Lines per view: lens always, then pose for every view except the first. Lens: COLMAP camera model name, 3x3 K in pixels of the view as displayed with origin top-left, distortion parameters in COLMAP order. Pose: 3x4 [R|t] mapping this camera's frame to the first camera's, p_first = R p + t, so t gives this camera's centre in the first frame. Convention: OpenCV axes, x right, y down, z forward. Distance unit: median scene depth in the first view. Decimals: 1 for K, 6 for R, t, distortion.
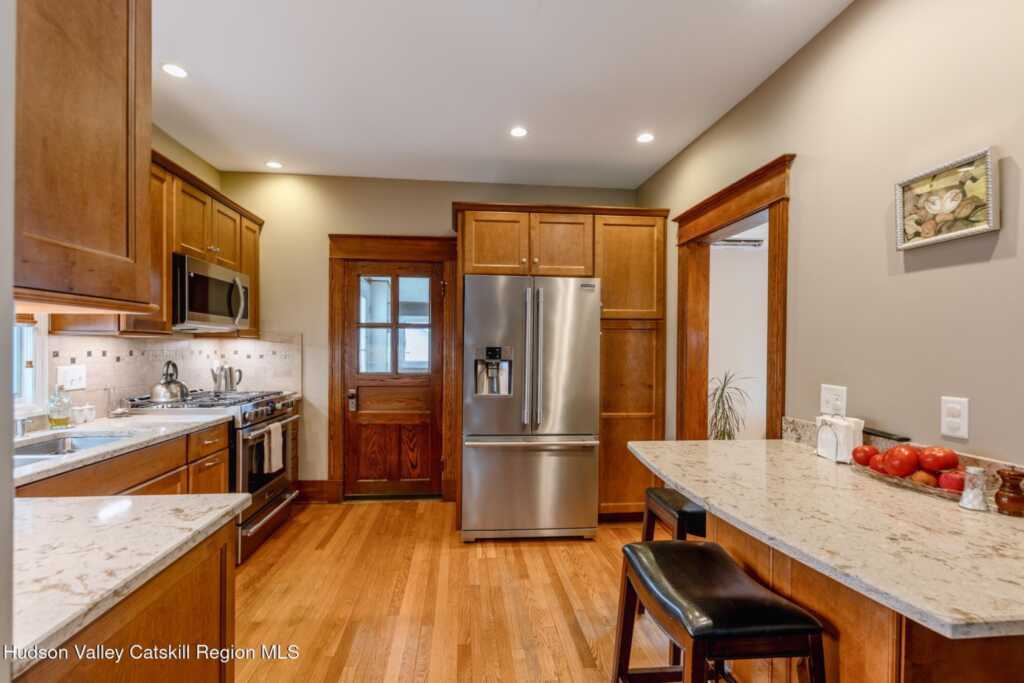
lens RADIAL K [[442.7, 0, 490.3], [0, 442.7, 350.9], [0, 0, 1]] dist [0.001456, -0.002075]
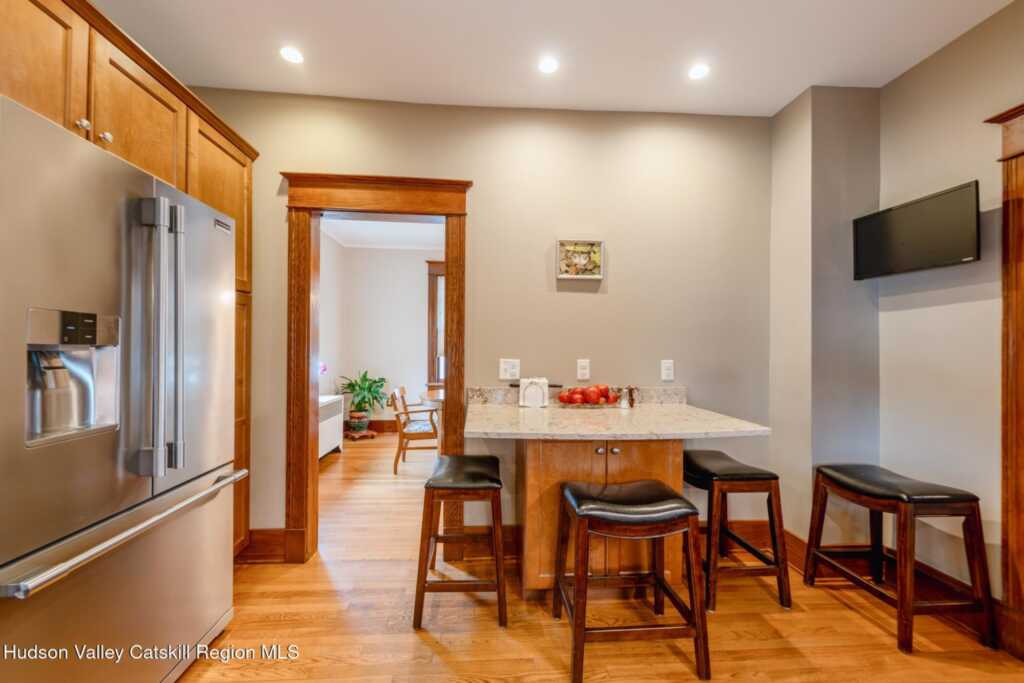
lens RADIAL K [[422.9, 0, 508.7], [0, 422.9, 349.9], [0, 0, 1]] dist [-0.002760, -0.000079]
pose [[-0.007518, -0.010387, 0.999918, -0.364894], [-0.002509, 0.999943, 0.010369, 0.019036], [-0.999969, -0.002431, -0.007543, 0.588622]]
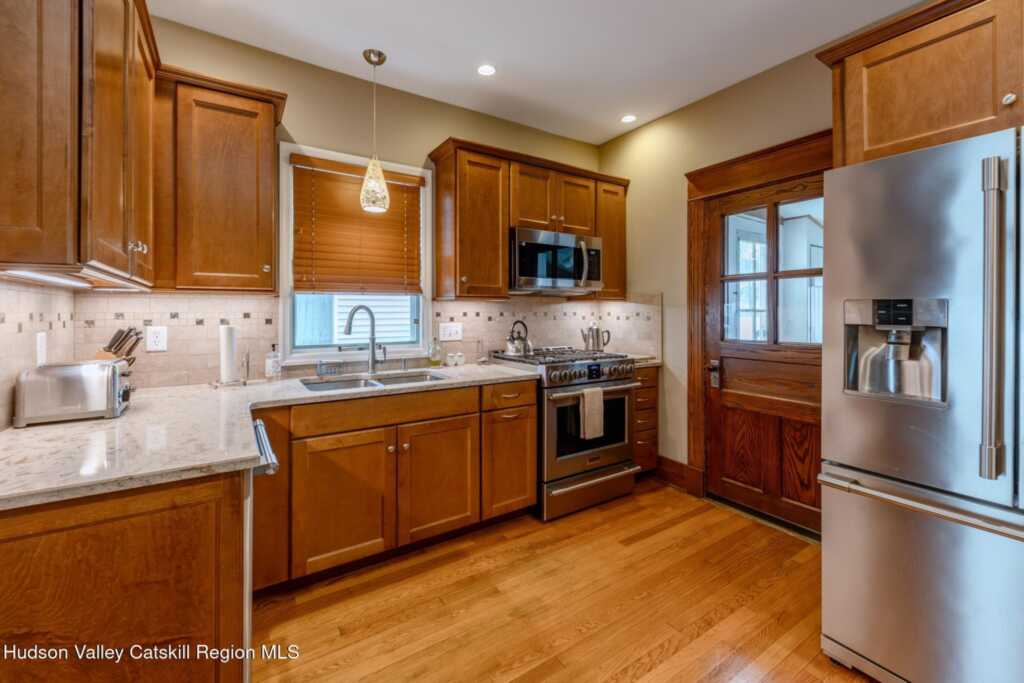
lens RADIAL K [[422.9, 0, 514.6], [0, 422.9, 309.7], [0, 0, 1]] dist [-0.002760, -0.000079]
pose [[0.487229, -0.012397, -0.873186, 0.212885], [0.003094, 0.999917, -0.012469, 0.006577], [0.873269, 0.003374, 0.487227, 0.392346]]
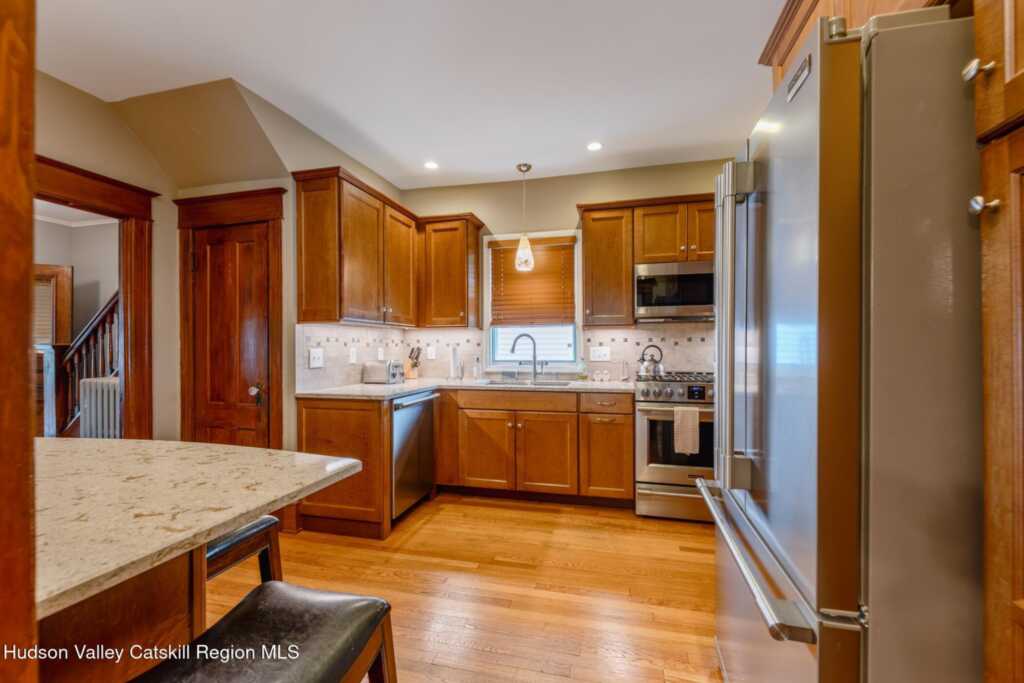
lens RADIAL K [[422.9, 0, 516.2], [0, 422.9, 341.6], [0, 0, 1]] dist [-0.002760, -0.000079]
pose [[-0.291345, -0.019586, -0.956418, 0.531511], [-0.001244, 0.999797, -0.020095, 0.034218], [0.956617, -0.004665, -0.291310, 0.877865]]
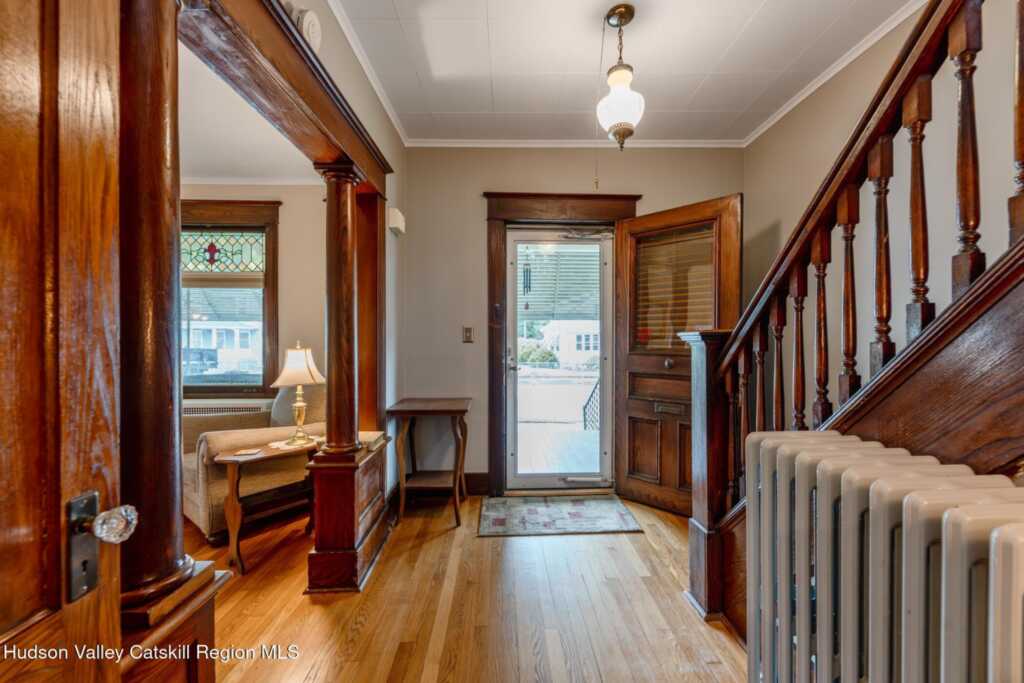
lens RADIAL K [[422.9, 0, 513.0], [0, 422.9, 350.1], [0, 0, 1]] dist [-0.002760, -0.000079]
pose [[-0.999677, -0.012518, 0.022105, -0.052316], [-0.012537, 0.999921, -0.000712, 0.049969], [-0.022094, -0.000988, -0.999755, -0.284029]]
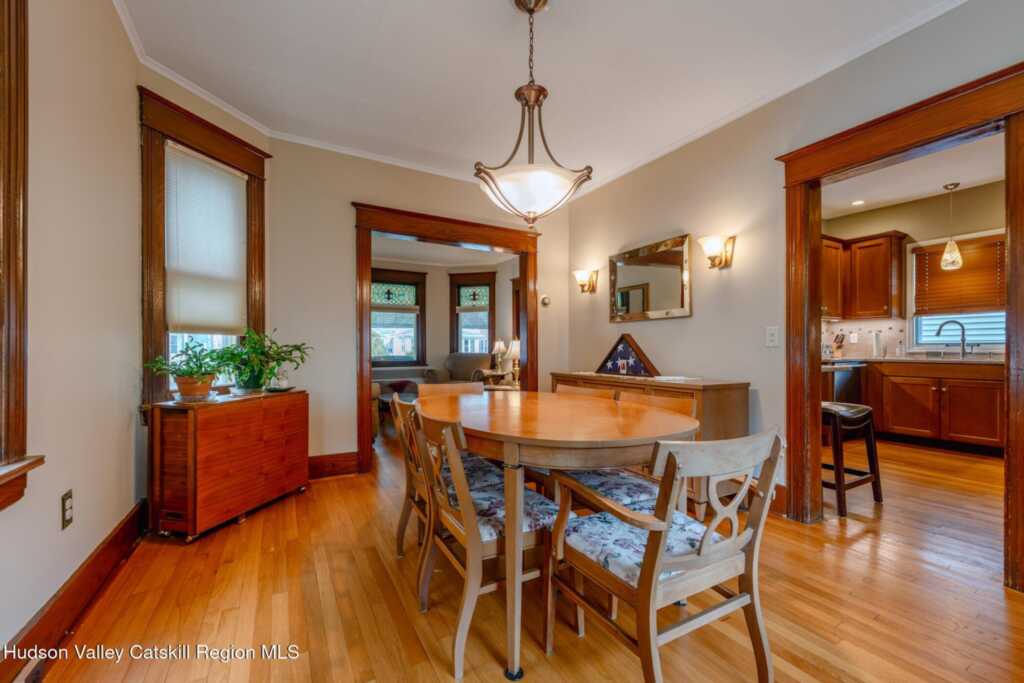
lens RADIAL K [[422.9, 0, 525.6], [0, 422.9, 349.9], [0, 0, 1]] dist [-0.002760, -0.000079]
pose [[-0.890119, 0.002258, -0.455722, 1.394176], [-0.001752, 0.999963, 0.008376, 0.081635], [0.455725, 0.008254, -0.890083, 1.192318]]
